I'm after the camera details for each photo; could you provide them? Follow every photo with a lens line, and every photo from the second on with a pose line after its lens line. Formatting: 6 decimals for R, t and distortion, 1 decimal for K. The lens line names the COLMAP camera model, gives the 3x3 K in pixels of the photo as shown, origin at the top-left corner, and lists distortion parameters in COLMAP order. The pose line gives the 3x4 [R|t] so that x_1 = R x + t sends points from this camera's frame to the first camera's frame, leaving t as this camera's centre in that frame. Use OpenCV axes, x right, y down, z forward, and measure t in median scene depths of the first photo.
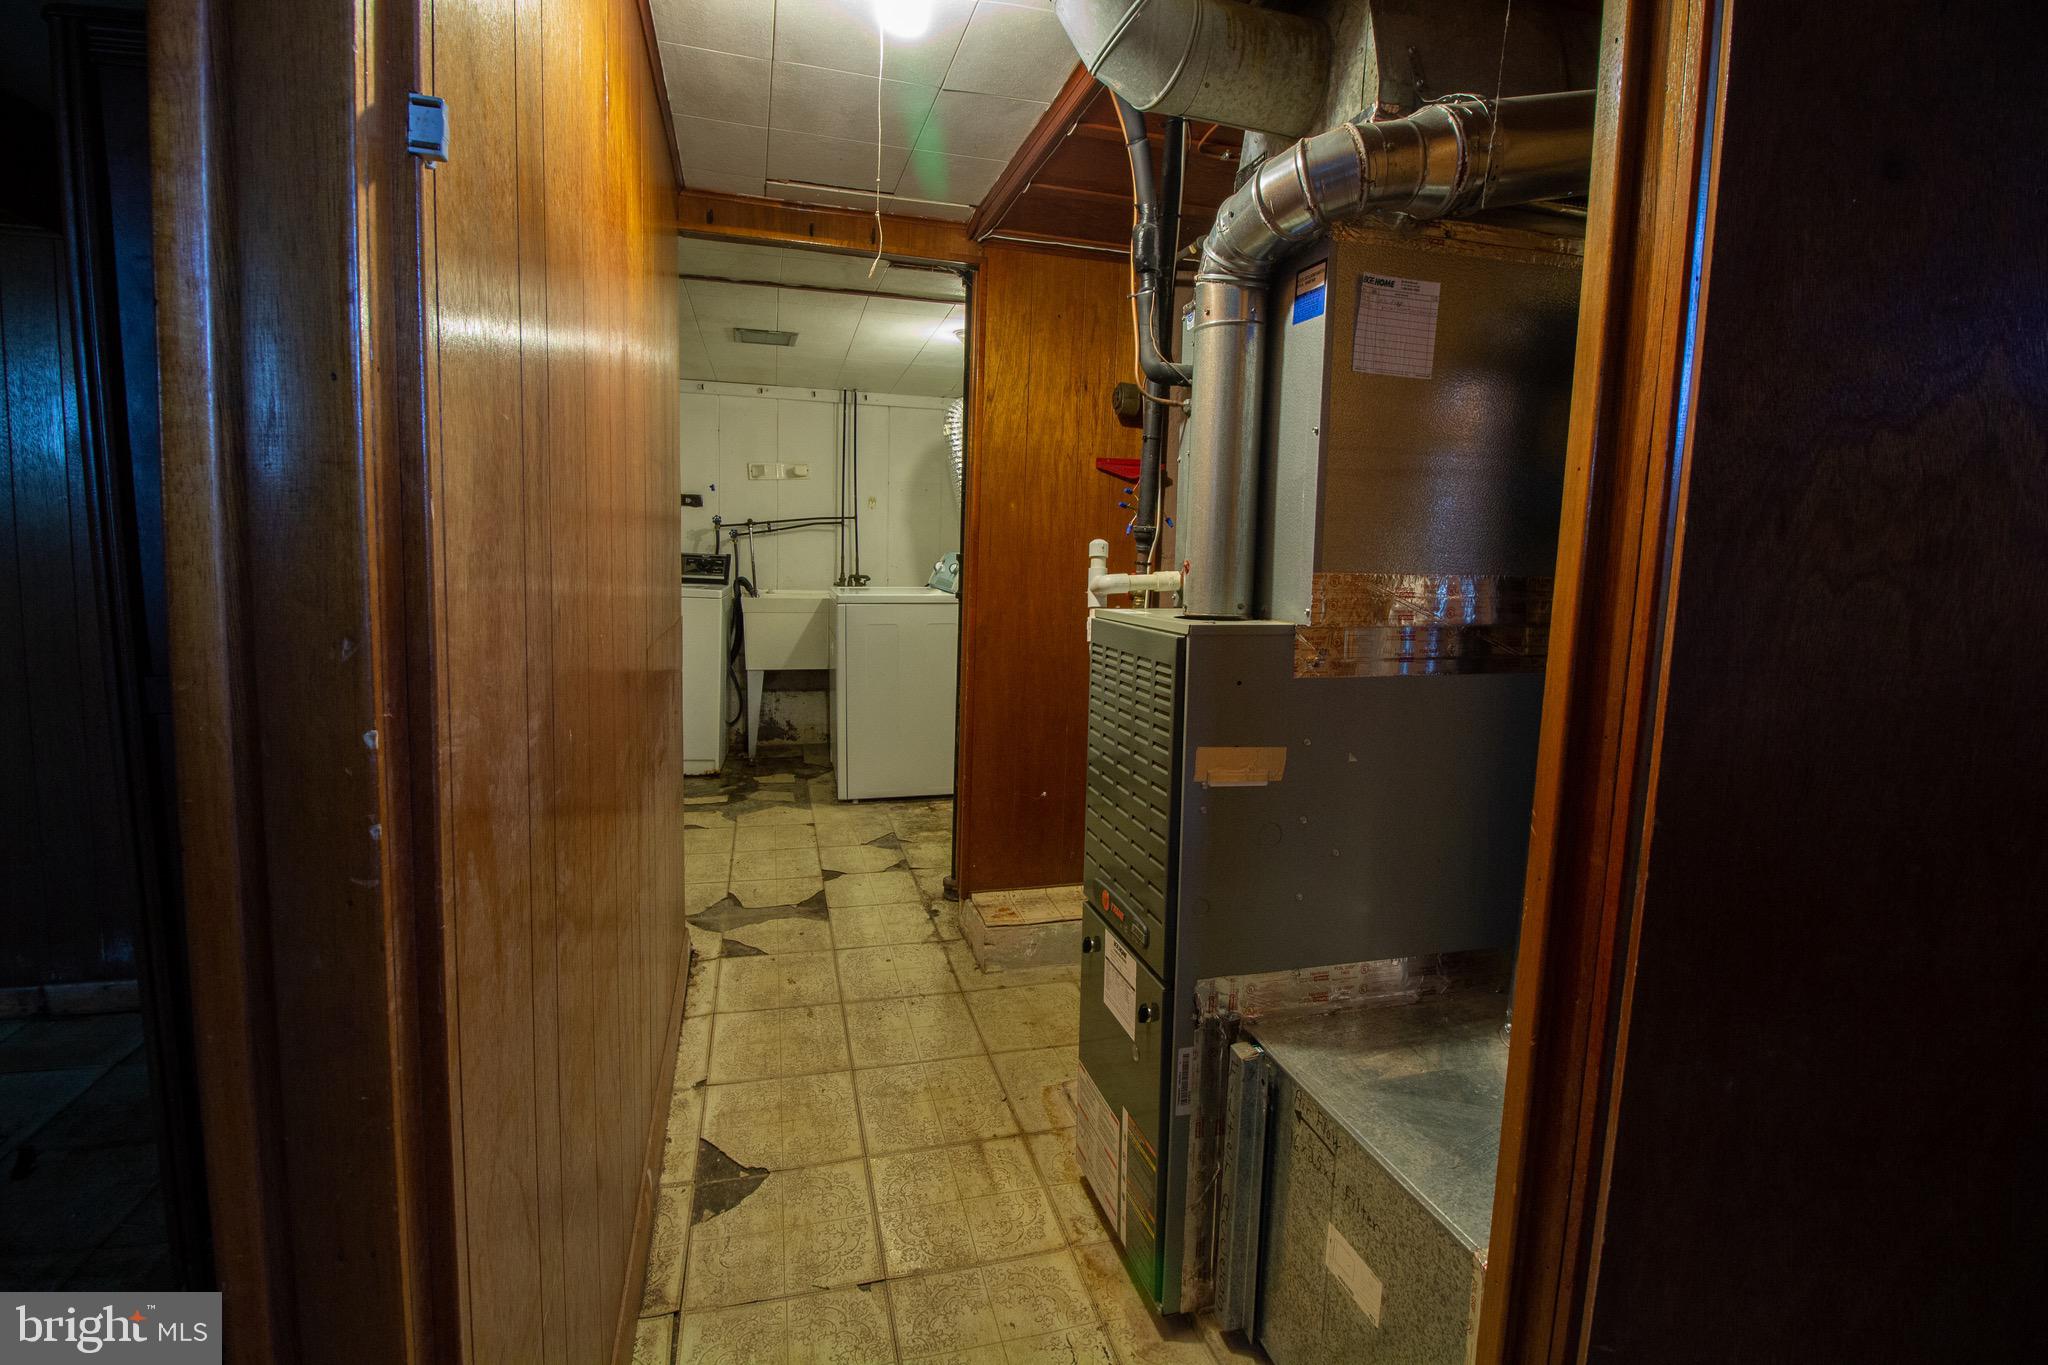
lens RADIAL K [[943.2, 0, 1023.9], [0, 943.2, 654.9], [0, 0, 1]] dist [0.001413, -0.012809]
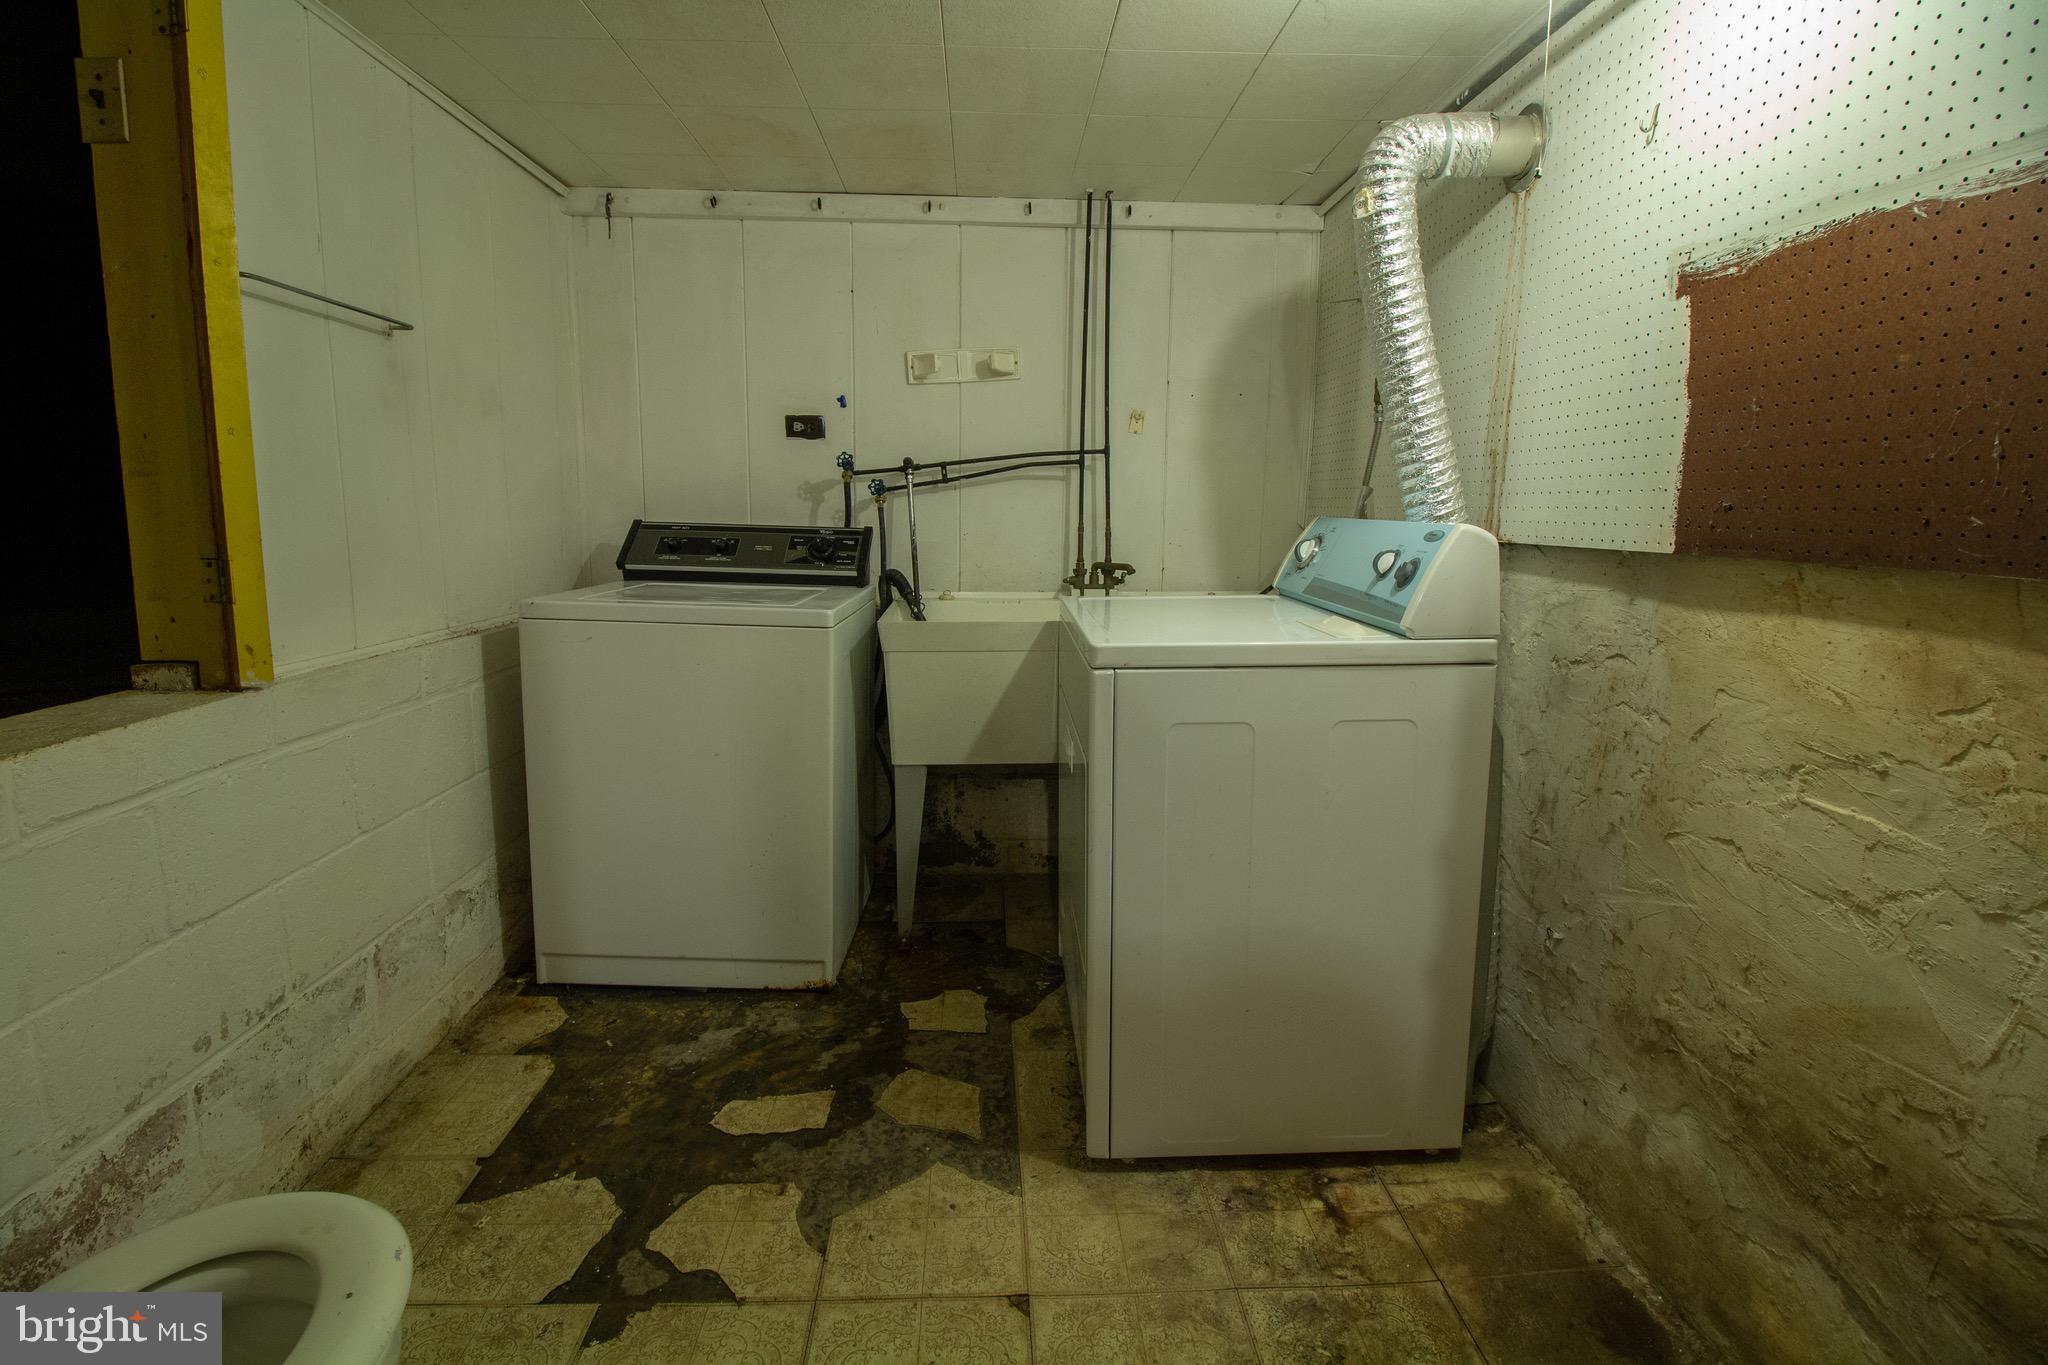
lens RADIAL K [[943.2, 0, 1023.9], [0, 943.2, 654.9], [0, 0, 1]] dist [0.001413, -0.012809]
pose [[0.976735, 0.016324, -0.213827, -0.113775], [-0.005728, 0.998729, 0.050082, -0.061807], [0.214373, -0.047692, 0.975587, 0.497718]]
